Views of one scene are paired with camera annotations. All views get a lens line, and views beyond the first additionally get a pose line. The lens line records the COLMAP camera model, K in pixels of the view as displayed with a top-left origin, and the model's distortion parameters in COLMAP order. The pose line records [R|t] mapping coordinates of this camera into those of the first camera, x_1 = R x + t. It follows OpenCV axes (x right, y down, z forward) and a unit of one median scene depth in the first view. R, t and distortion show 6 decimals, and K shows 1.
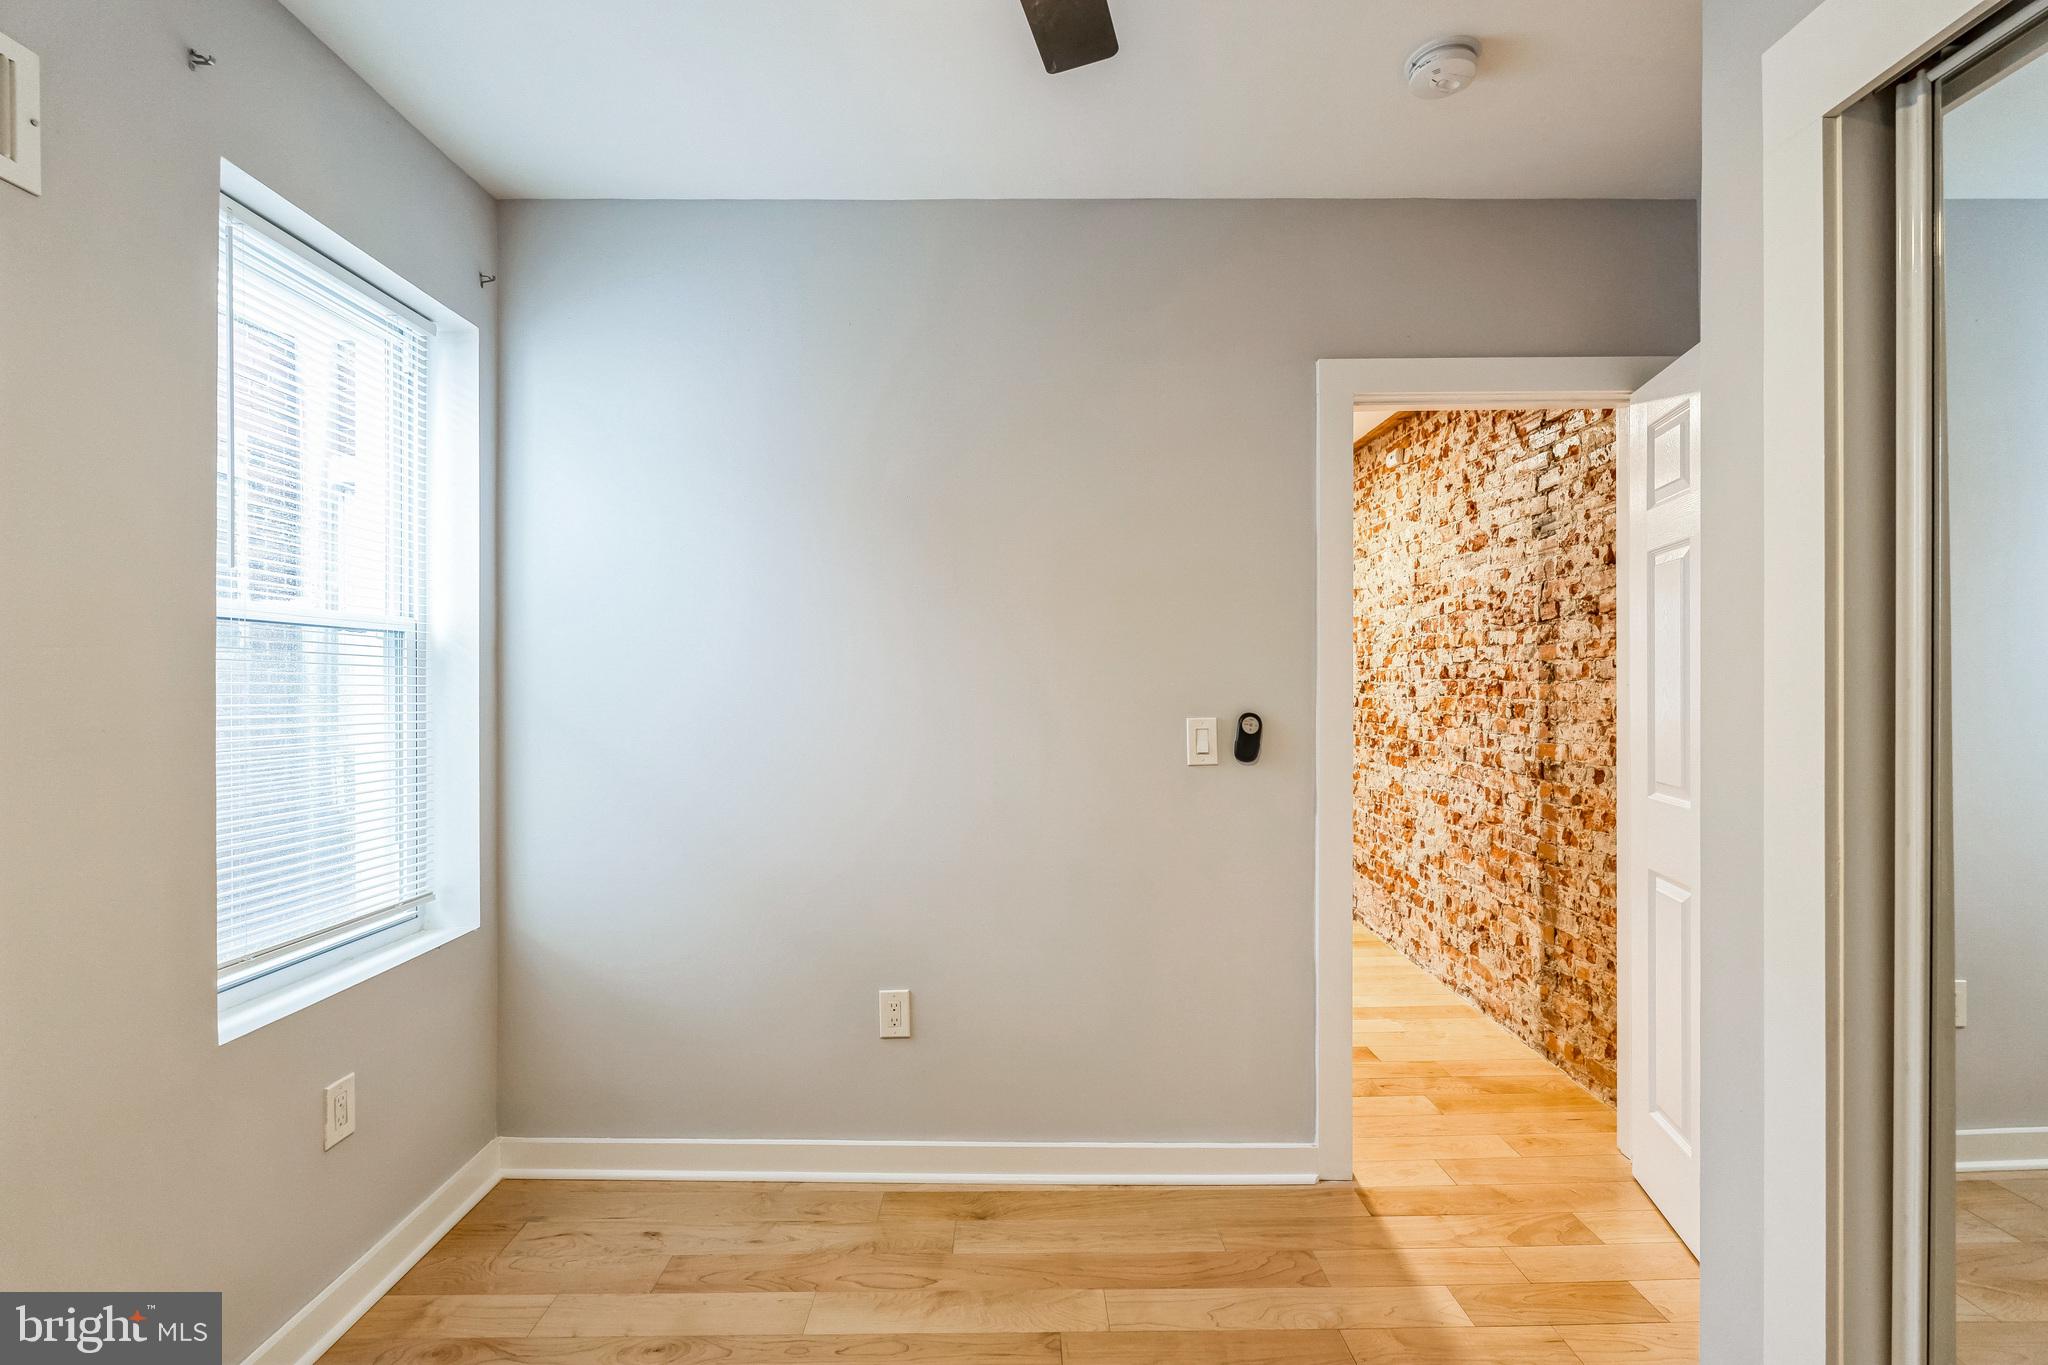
lens RADIAL K [[908.4, 0, 1019.4], [0, 908.4, 693.5], [0, 0, 1]] dist [-0.001158, -0.000013]
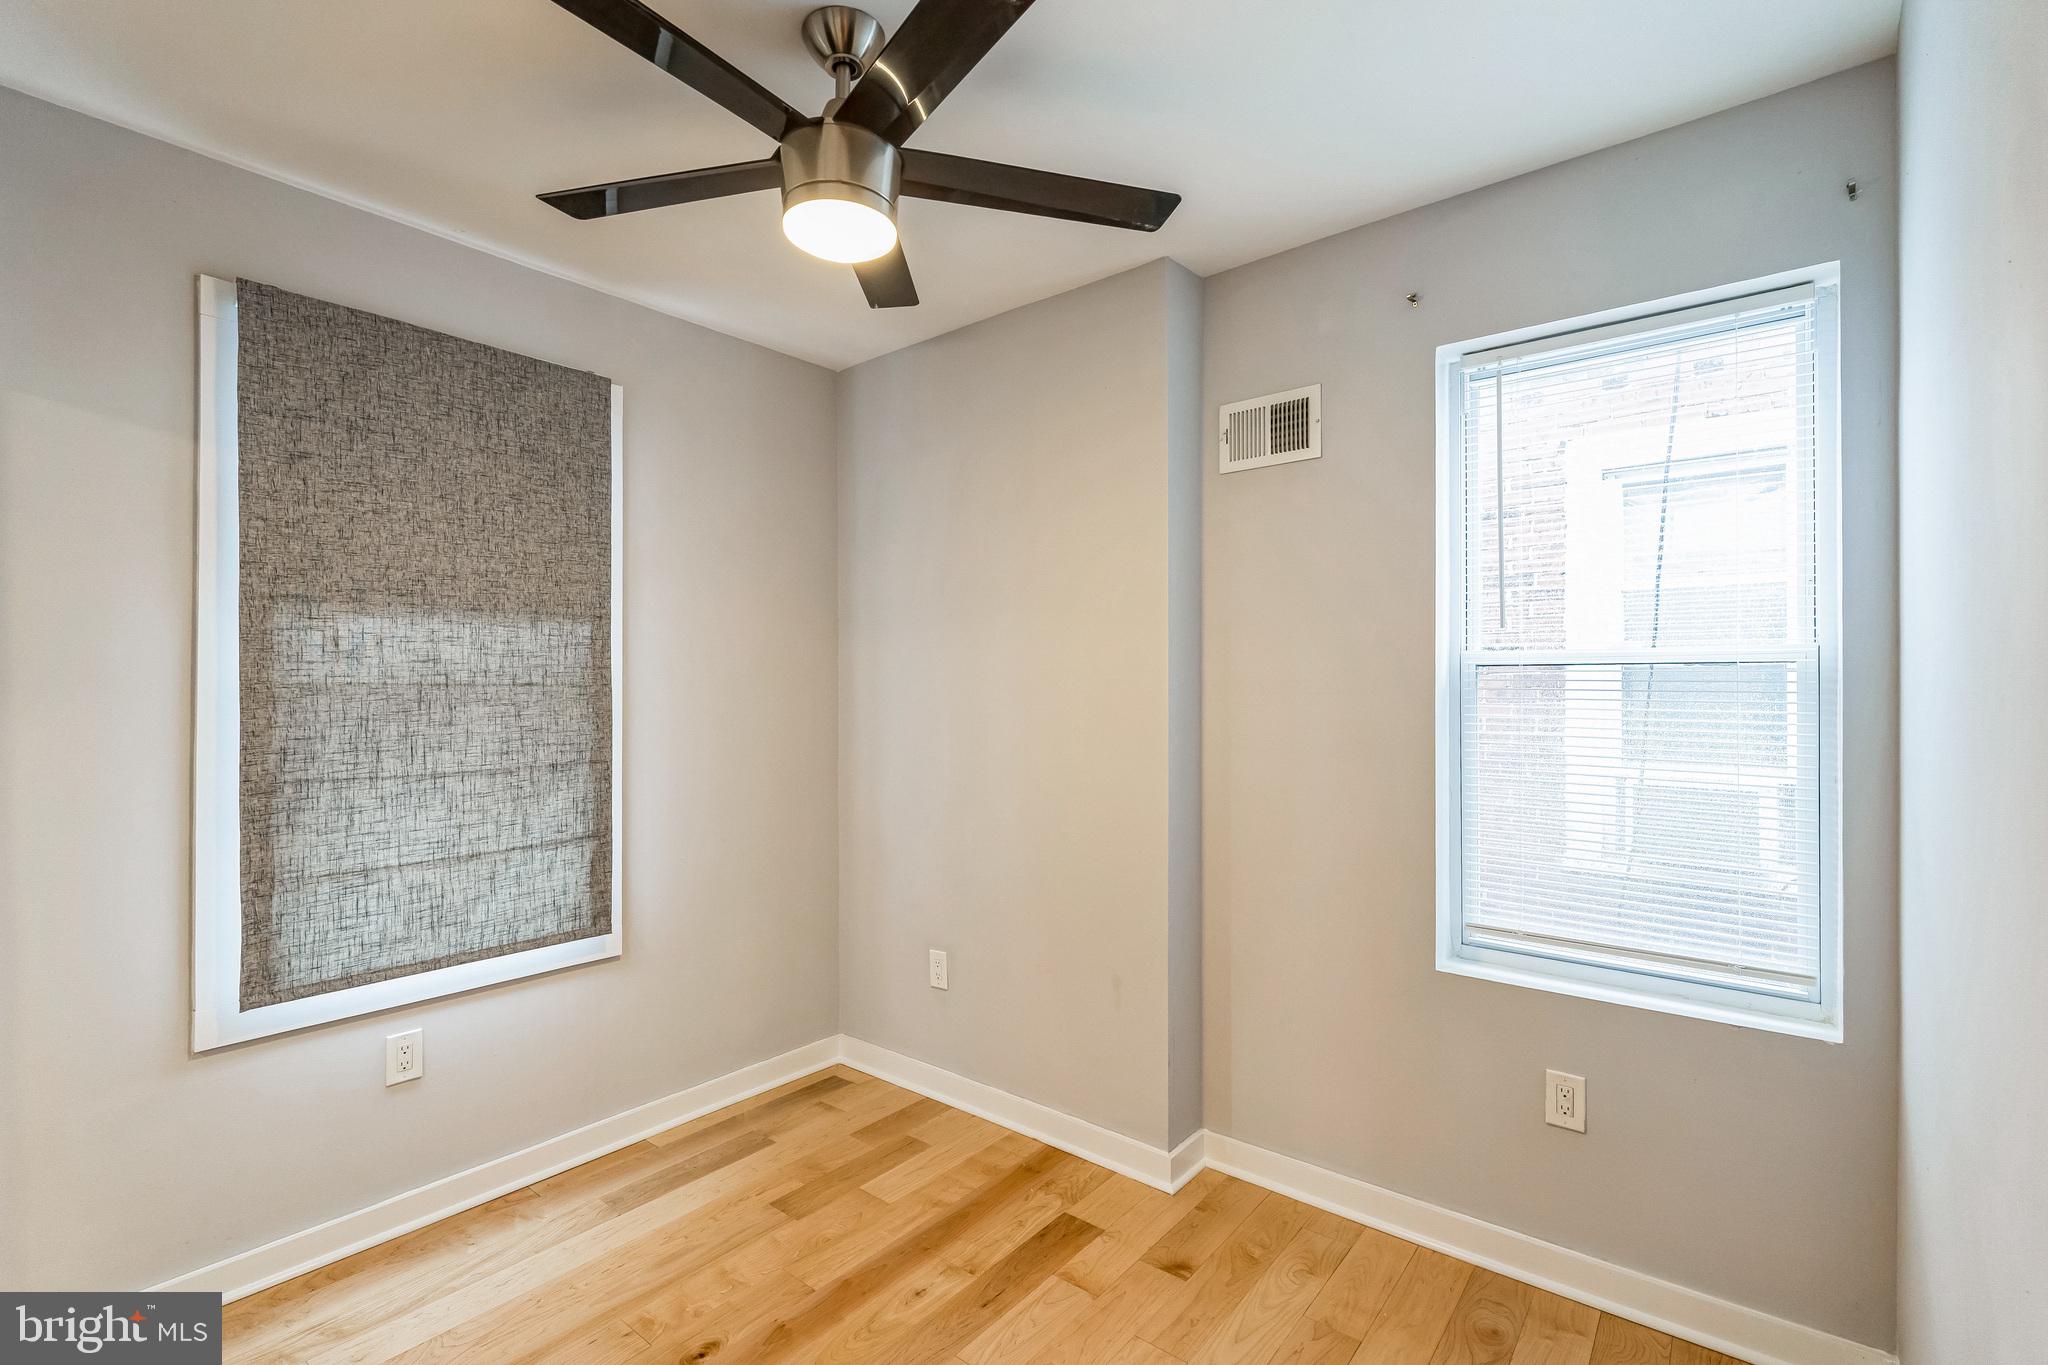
lens RADIAL K [[908.4, 0, 1019.4], [0, 908.4, 693.5], [0, 0, 1]] dist [-0.001158, -0.000013]
pose [[-0.644521, 0.005493, -0.764567, 0.544252], [-0.002349, 0.999955, 0.009165, -0.051281], [0.764583, 0.007703, -0.644479, 1.223394]]
